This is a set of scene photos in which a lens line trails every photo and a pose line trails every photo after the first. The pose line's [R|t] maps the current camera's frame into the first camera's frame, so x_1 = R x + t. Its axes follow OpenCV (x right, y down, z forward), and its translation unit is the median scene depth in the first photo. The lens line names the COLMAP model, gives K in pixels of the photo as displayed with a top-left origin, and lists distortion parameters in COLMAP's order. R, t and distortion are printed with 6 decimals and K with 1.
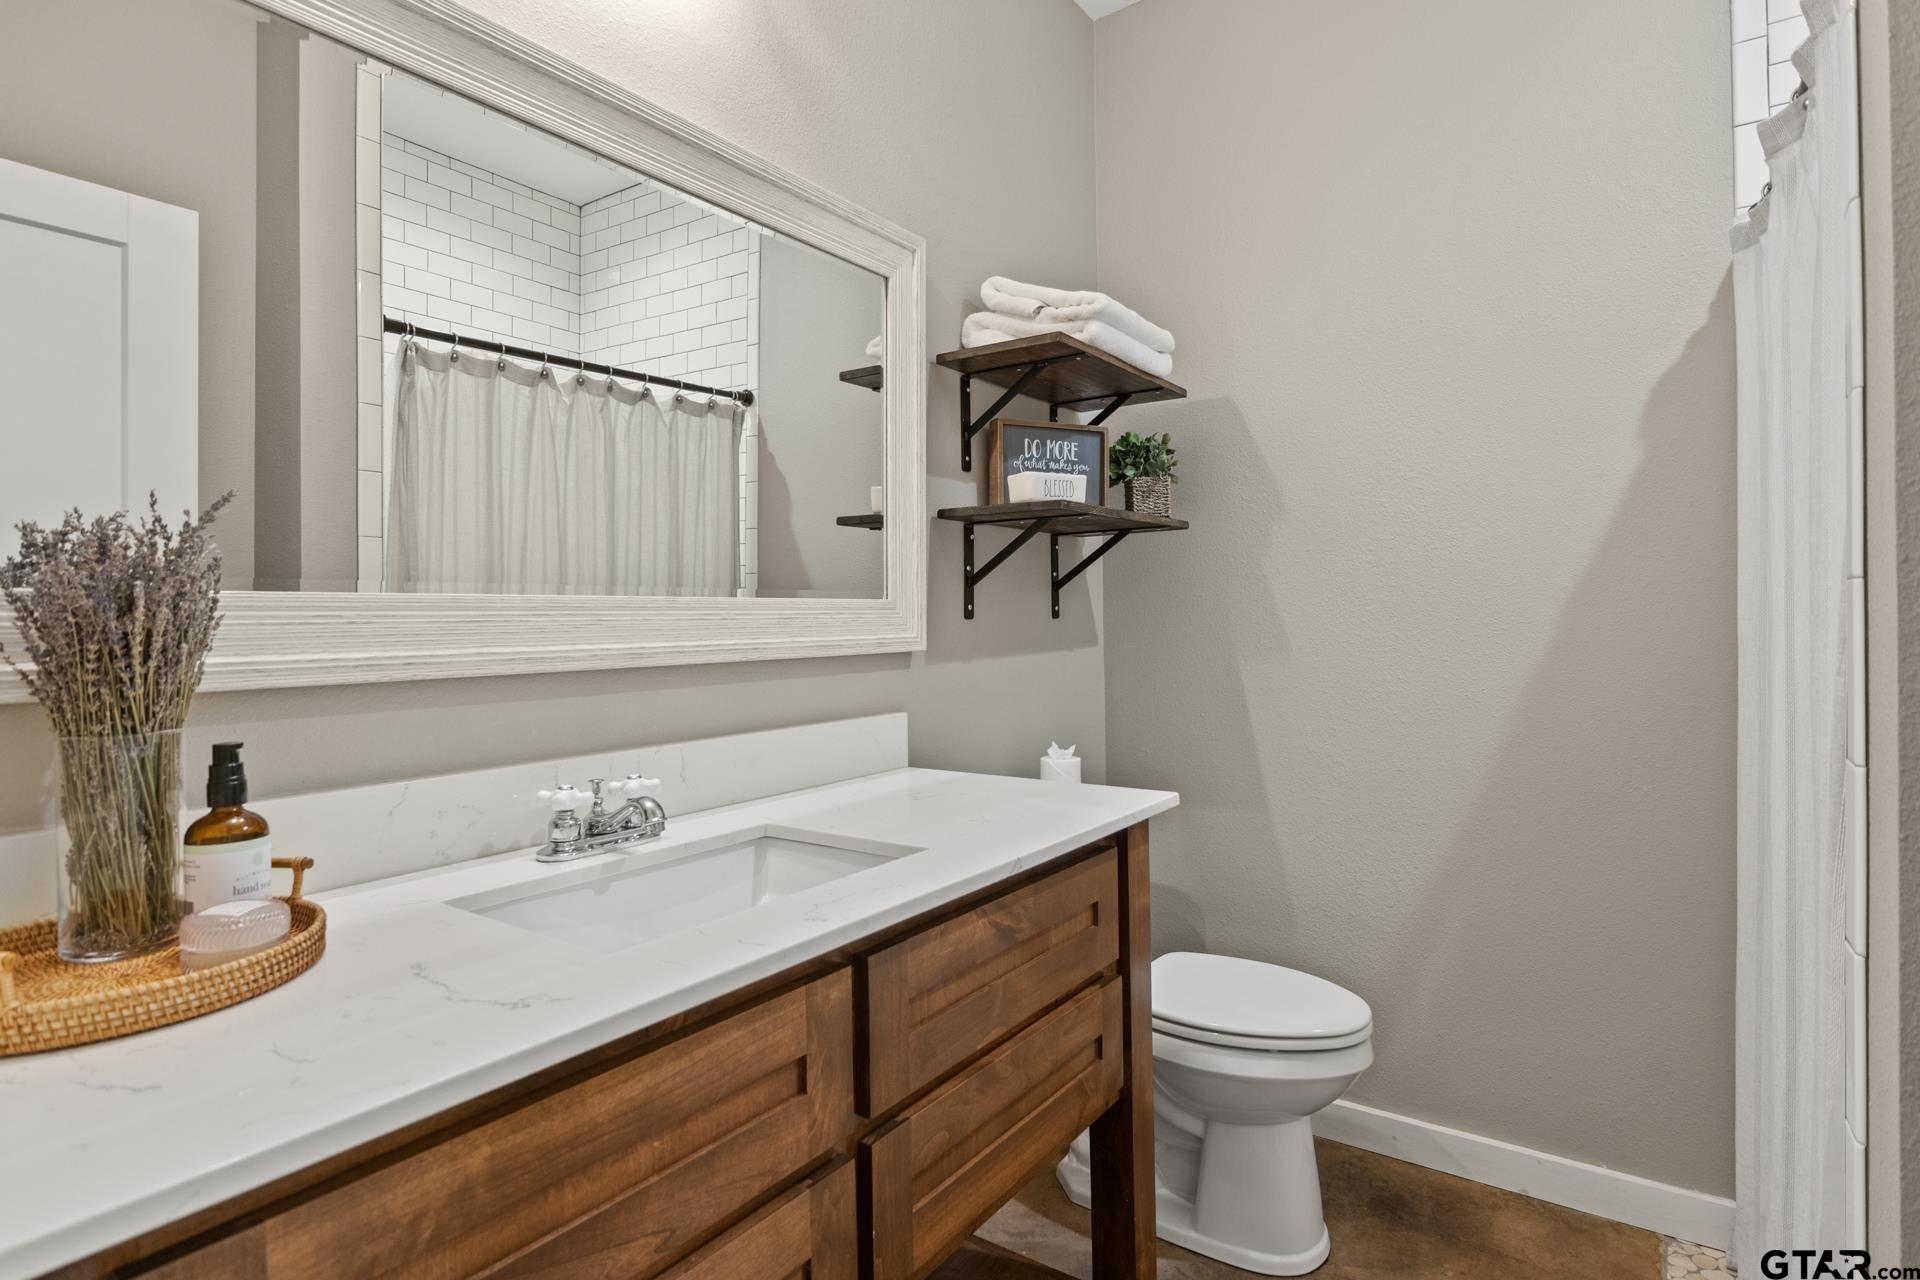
lens RADIAL K [[961.4, 0, 969.6], [0, 961.4, 619.9], [0, 0, 1]] dist [-0.009388, -0.000139]
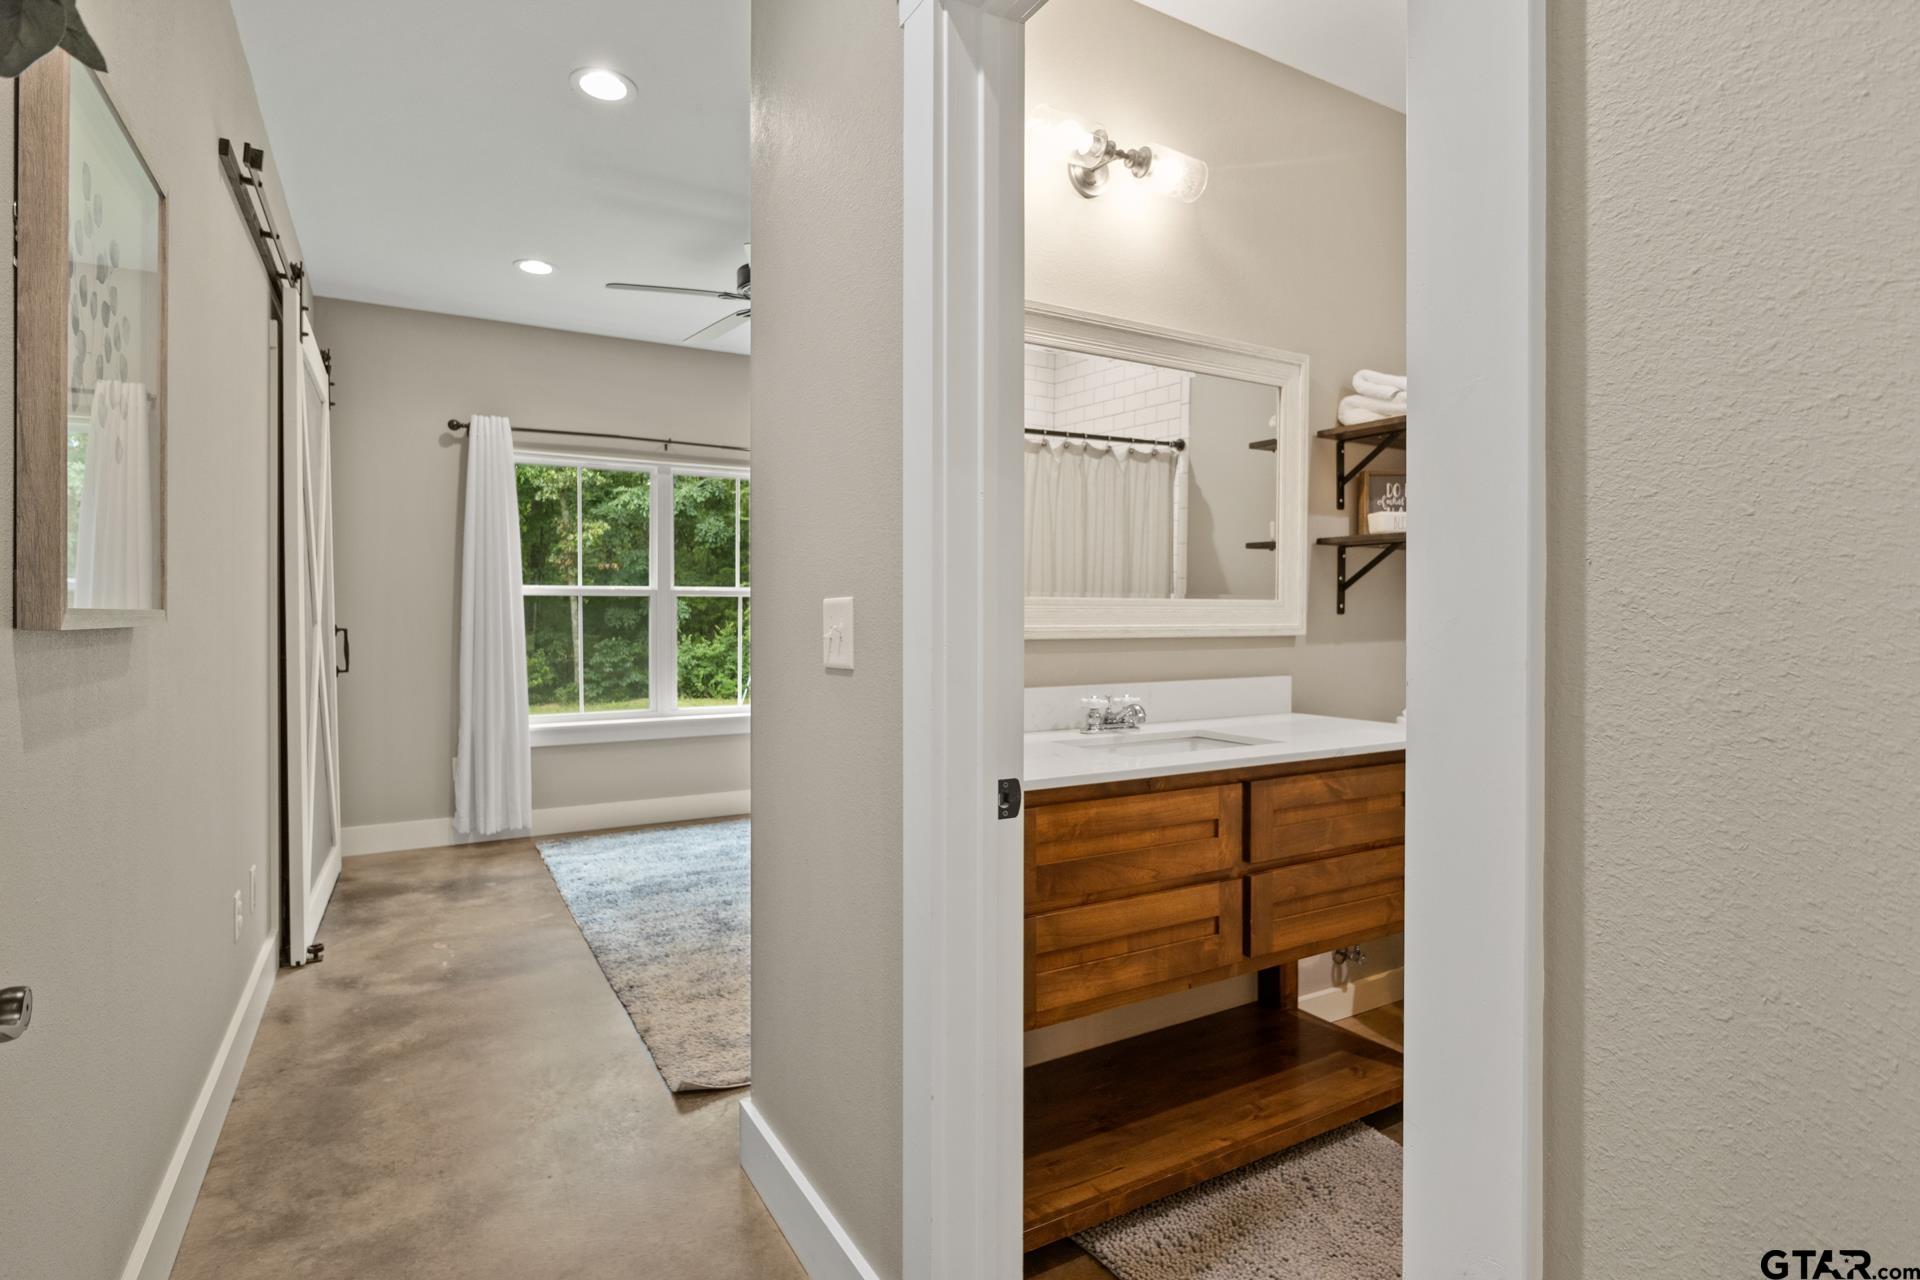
lens RADIAL K [[961.4, 0, 969.1], [0, 961.4, 621.5], [0, 0, 1]] dist [-0.009388, -0.000139]
pose [[0.909242, 0.015874, -0.415965, 0.089705], [-0.013013, 0.999868, 0.009712, 0.003260], [0.416064, -0.003418, 0.909329, -0.507362]]
